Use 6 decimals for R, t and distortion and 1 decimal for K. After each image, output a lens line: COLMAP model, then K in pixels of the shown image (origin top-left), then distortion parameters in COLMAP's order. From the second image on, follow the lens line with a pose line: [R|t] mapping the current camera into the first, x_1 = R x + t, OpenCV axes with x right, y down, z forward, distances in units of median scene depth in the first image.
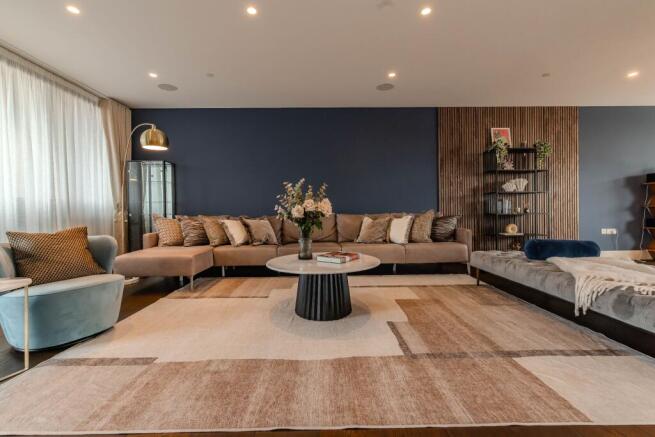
lens RADIAL K [[282.9, 0, 325.2], [0, 282.9, 216.0], [0, 0, 1]] dist [-0.000586, 0.000560]
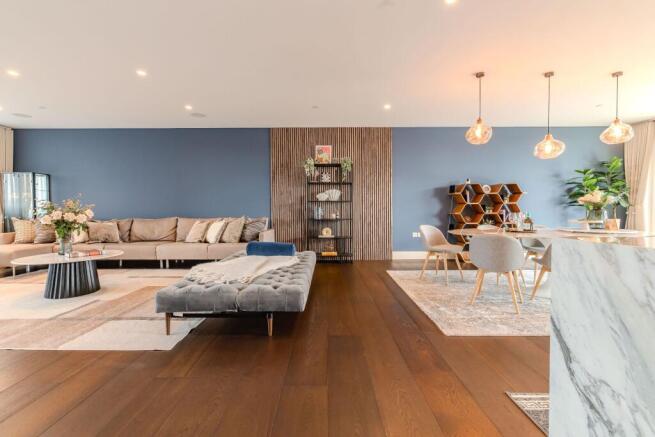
lens RADIAL K [[282.9, 0, 325.2], [0, 282.9, 216.0], [0, 0, 1]] dist [-0.000586, 0.000560]
pose [[0.999700, 0.009700, -0.022488, 0.810614], [-0.009495, 0.999912, 0.009243, -0.037742], [0.022576, -0.009027, 0.999704, -0.214570]]
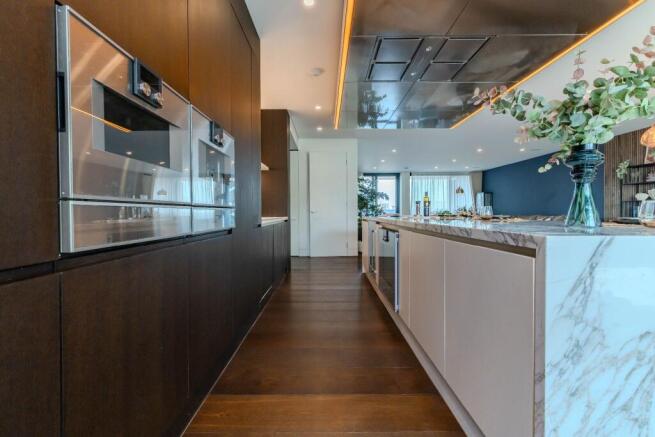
lens RADIAL K [[282.9, 0, 325.2], [0, 282.9, 216.0], [0, 0, 1]] dist [-0.000586, 0.000560]
pose [[-0.024336, 0.021362, -0.999476, 2.245982], [-0.014392, 0.999661, 0.021716, -0.026470], [0.999600, 0.014913, -0.024020, -0.390975]]
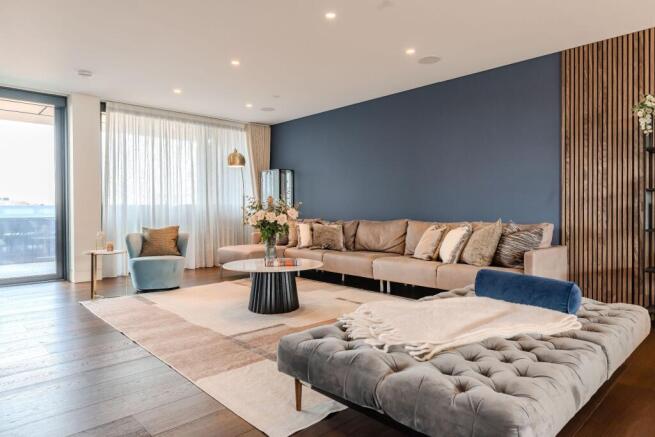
lens RADIAL K [[407.2, 0, 327.5], [0, 407.2, 218.5], [0, 0, 1]] dist [-0.004010, -0.001487]
pose [[0.674984, 0.026356, -0.737361, 0.880717], [-0.015363, 0.999647, 0.021668, -0.041600], [0.737672, -0.003298, 0.675151, 0.039311]]
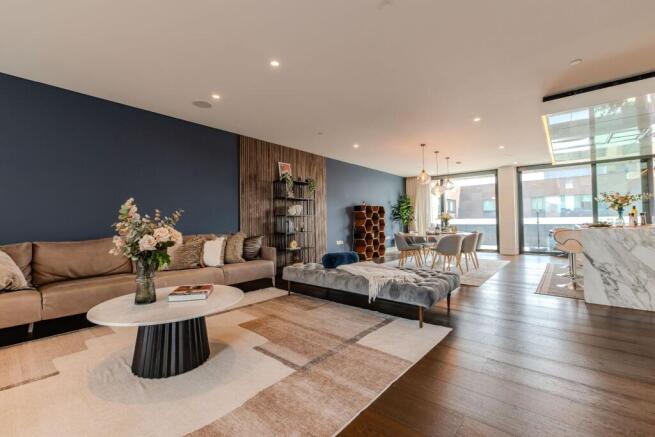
lens RADIAL K [[282.9, 0, 325.2], [0, 282.9, 216.0], [0, 0, 1]] dist [-0.000586, 0.000560]
pose [[0.663371, 0.022930, 0.747940, -0.225532], [0.011612, 0.999095, -0.040929, -0.033037], [-0.748201, 0.035836, 0.662504, 0.068599]]
